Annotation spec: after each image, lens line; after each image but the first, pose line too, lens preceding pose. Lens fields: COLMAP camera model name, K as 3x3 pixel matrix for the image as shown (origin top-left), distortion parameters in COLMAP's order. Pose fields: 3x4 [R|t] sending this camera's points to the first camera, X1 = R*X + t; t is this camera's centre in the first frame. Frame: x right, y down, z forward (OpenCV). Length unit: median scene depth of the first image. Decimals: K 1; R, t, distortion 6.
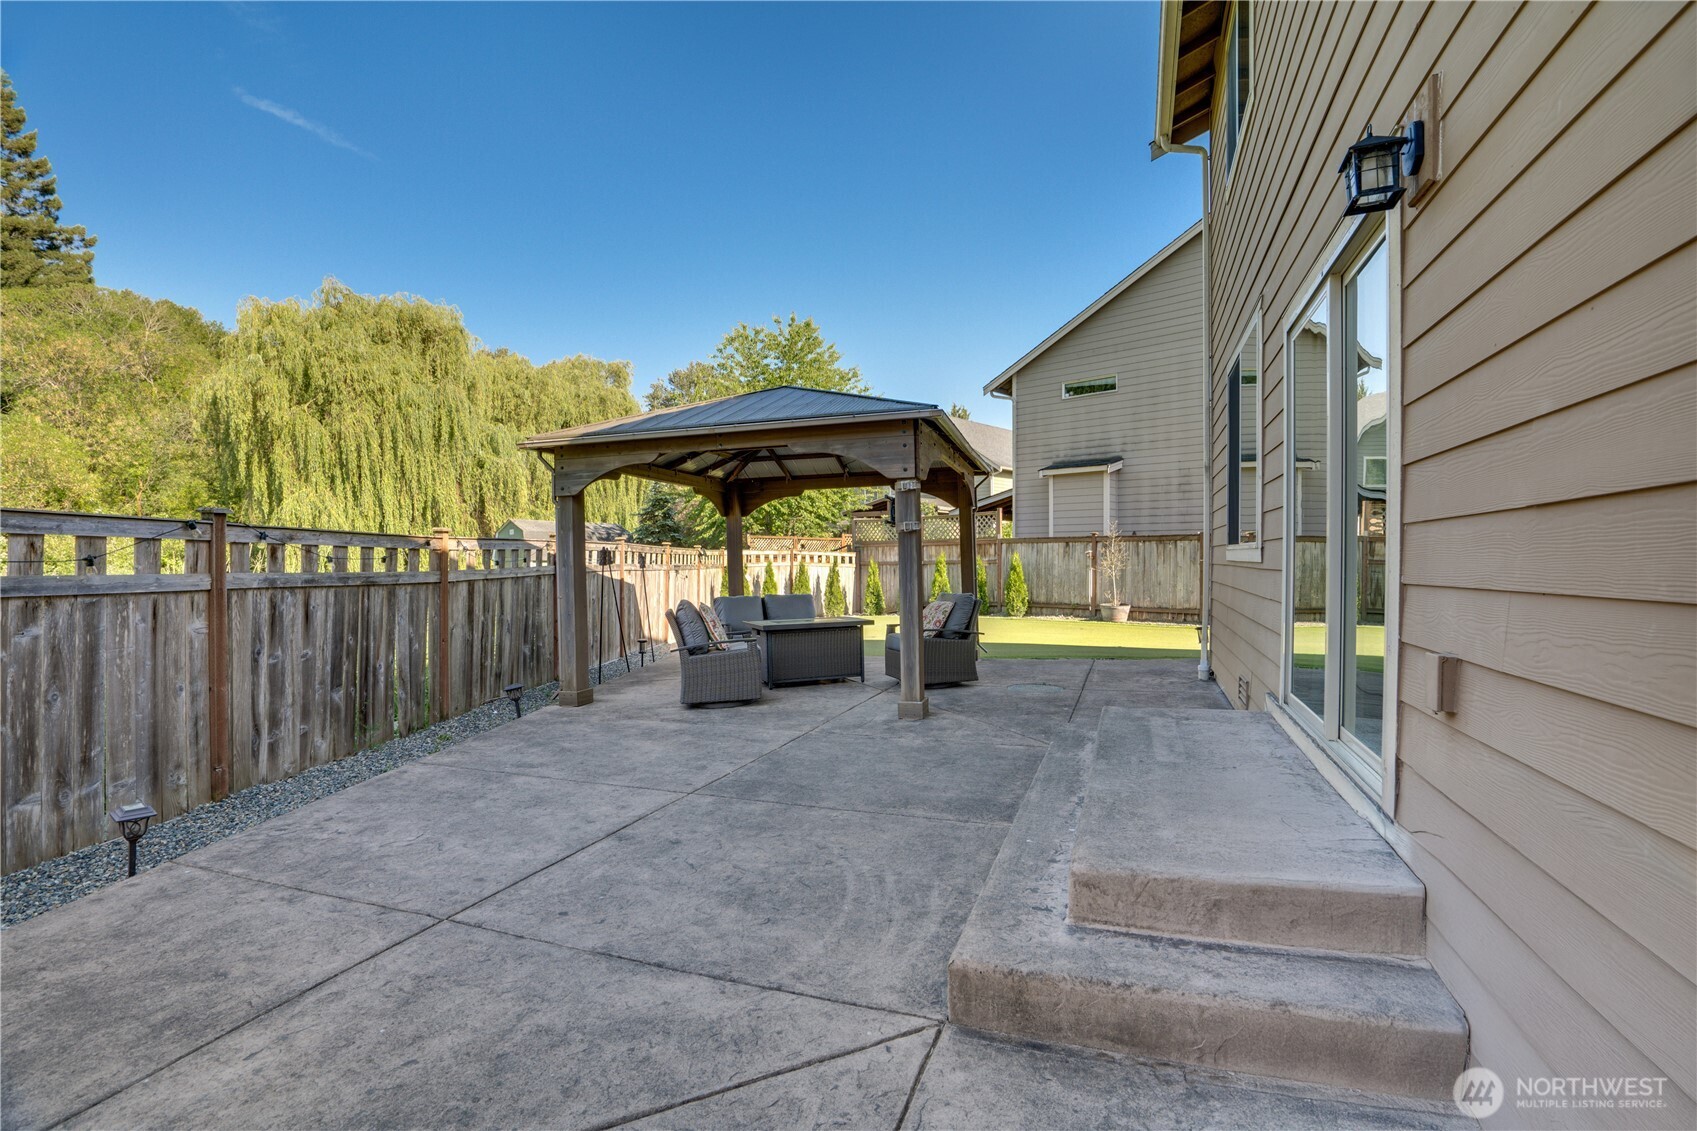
lens RADIAL K [[814.9, 0, 847.3], [0, 814.9, 576.1], [0, 0, 1]] dist [-0.060040, 0.021743]
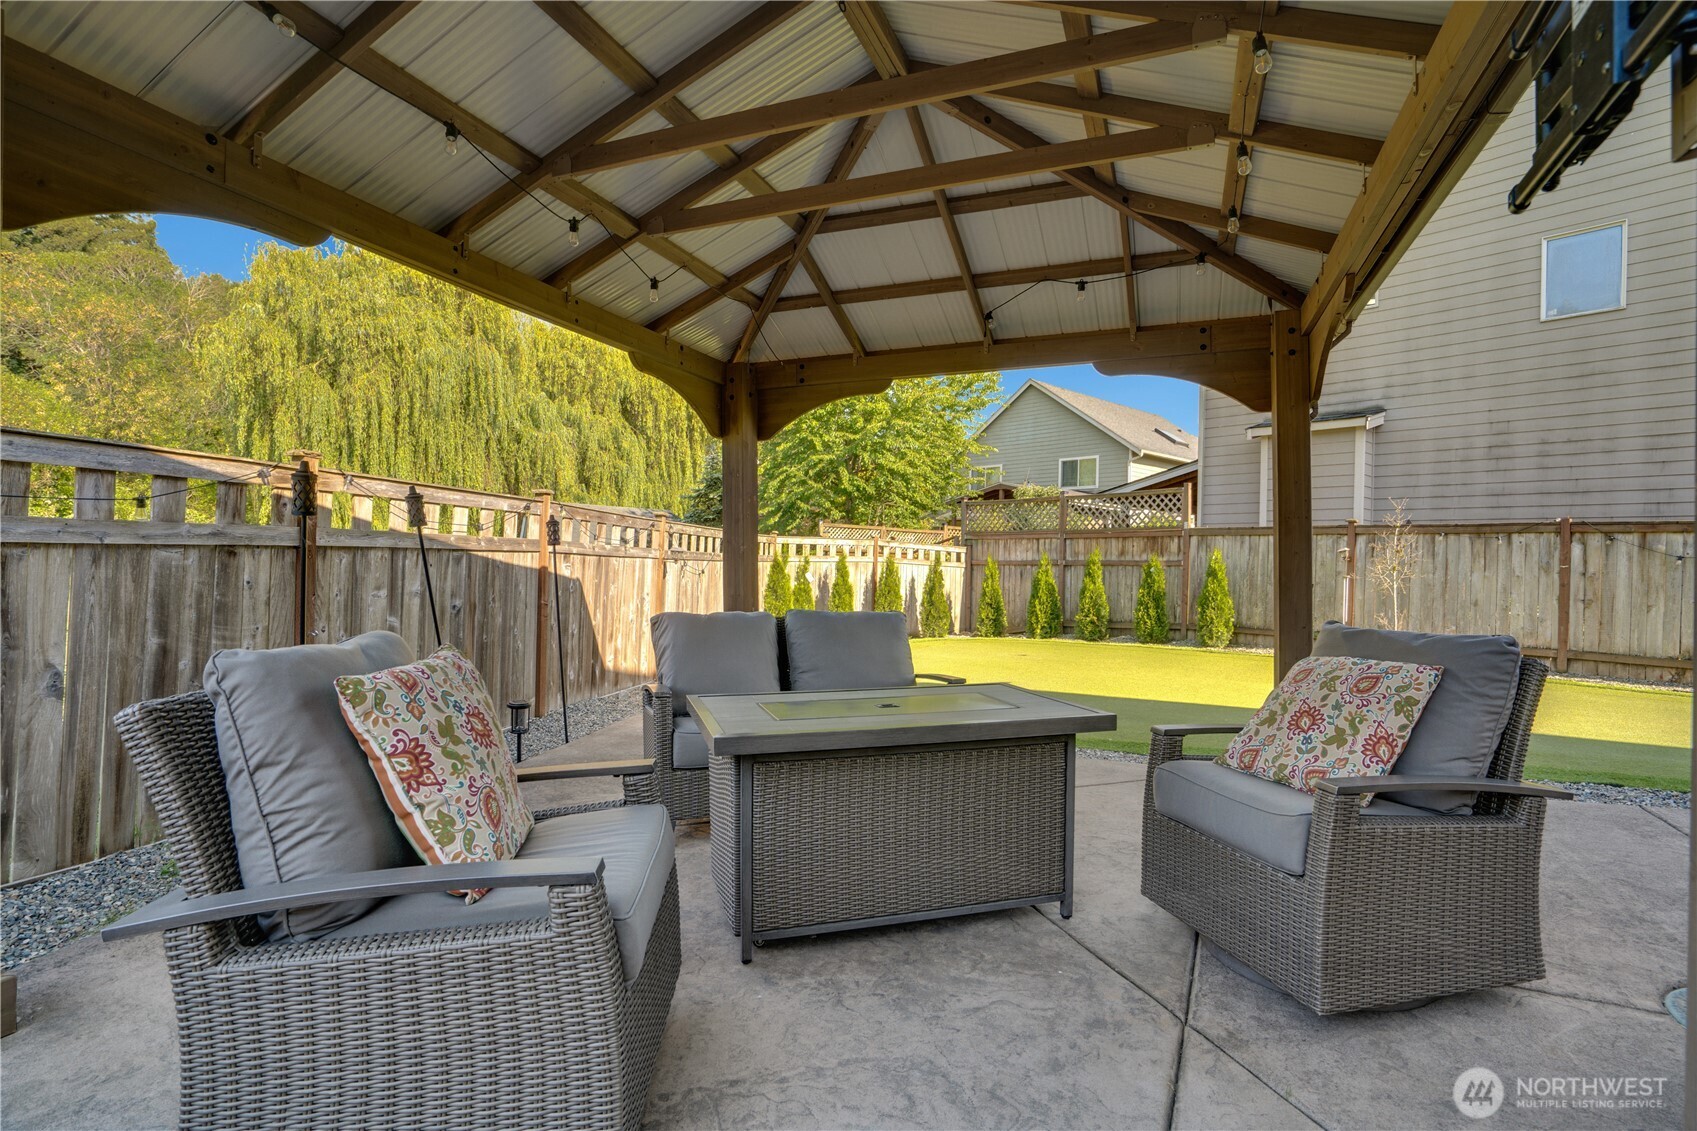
lens RADIAL K [[814.9, 0, 847.3], [0, 814.9, 576.1], [0, 0, 1]] dist [-0.060040, 0.021743]
pose [[0.993387, 0.025637, -0.111917, -0.013951], [-0.026443, 0.999634, -0.005724, 0.003790], [0.111729, 0.008645, 0.993701, 0.311680]]
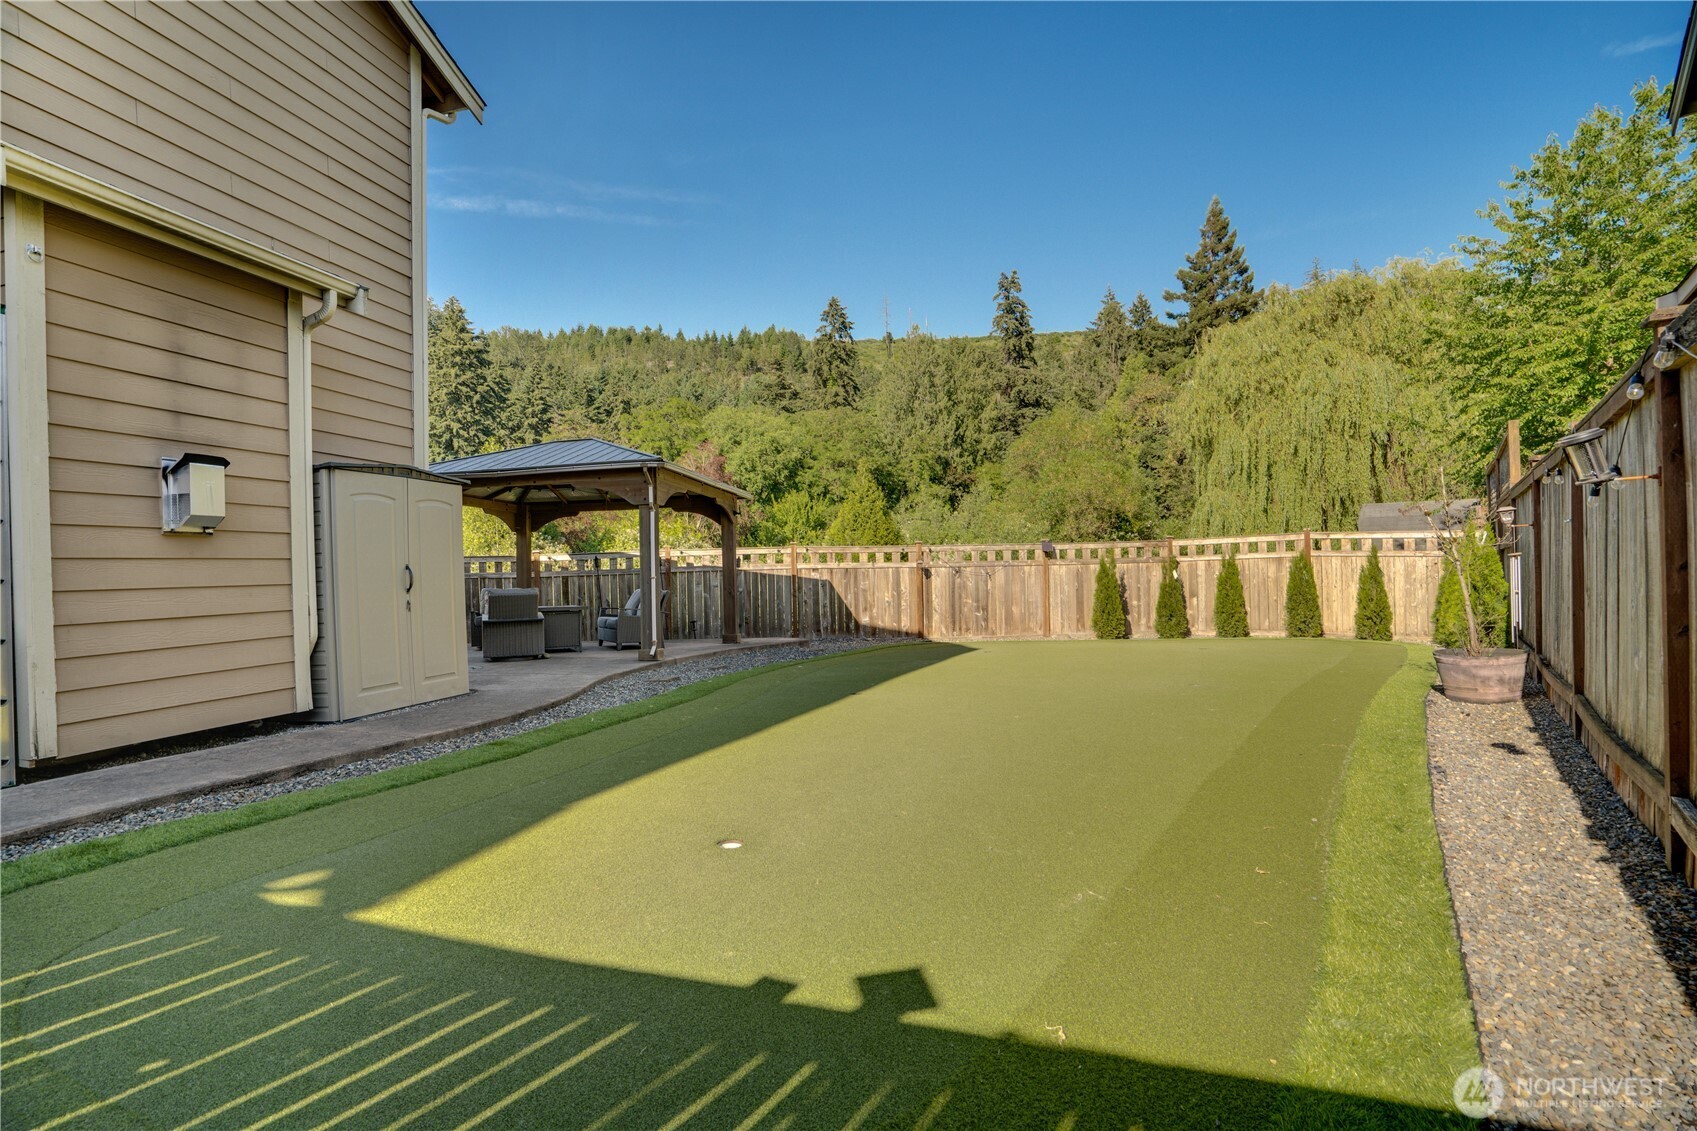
lens RADIAL K [[814.9, 0, 847.3], [0, 814.9, 576.1], [0, 0, 1]] dist [-0.060040, 0.021743]
pose [[0.044422, 0.003953, -0.999005, 0.605262], [0.000631, 0.999992, 0.003985, -0.000388], [0.999013, -0.000808, 0.044419, 0.634334]]
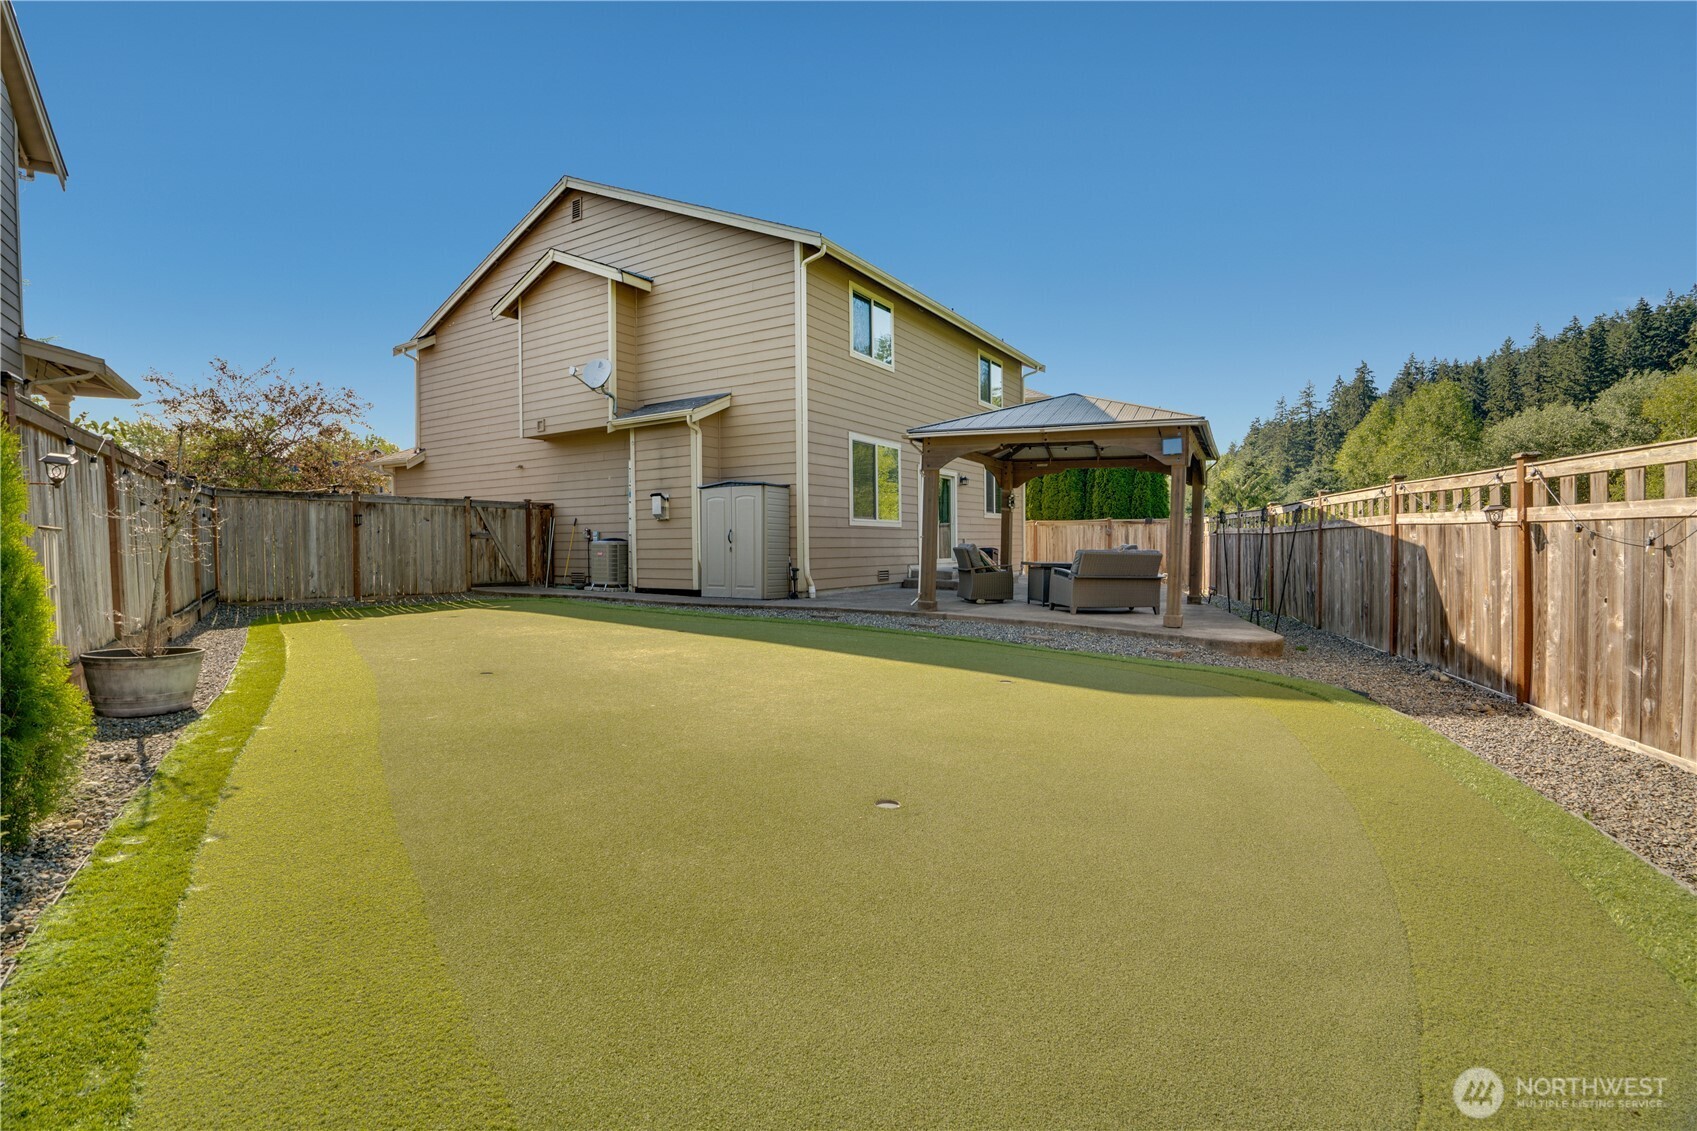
lens RADIAL K [[814.9, 0, 847.3], [0, 814.9, 576.1], [0, 0, 1]] dist [-0.060040, 0.021743]
pose [[-0.955811, -0.010872, 0.293781, -0.008245], [0.007217, 0.998147, 0.060418, -0.004988], [-0.293893, 0.059868, -0.953961, 1.083427]]
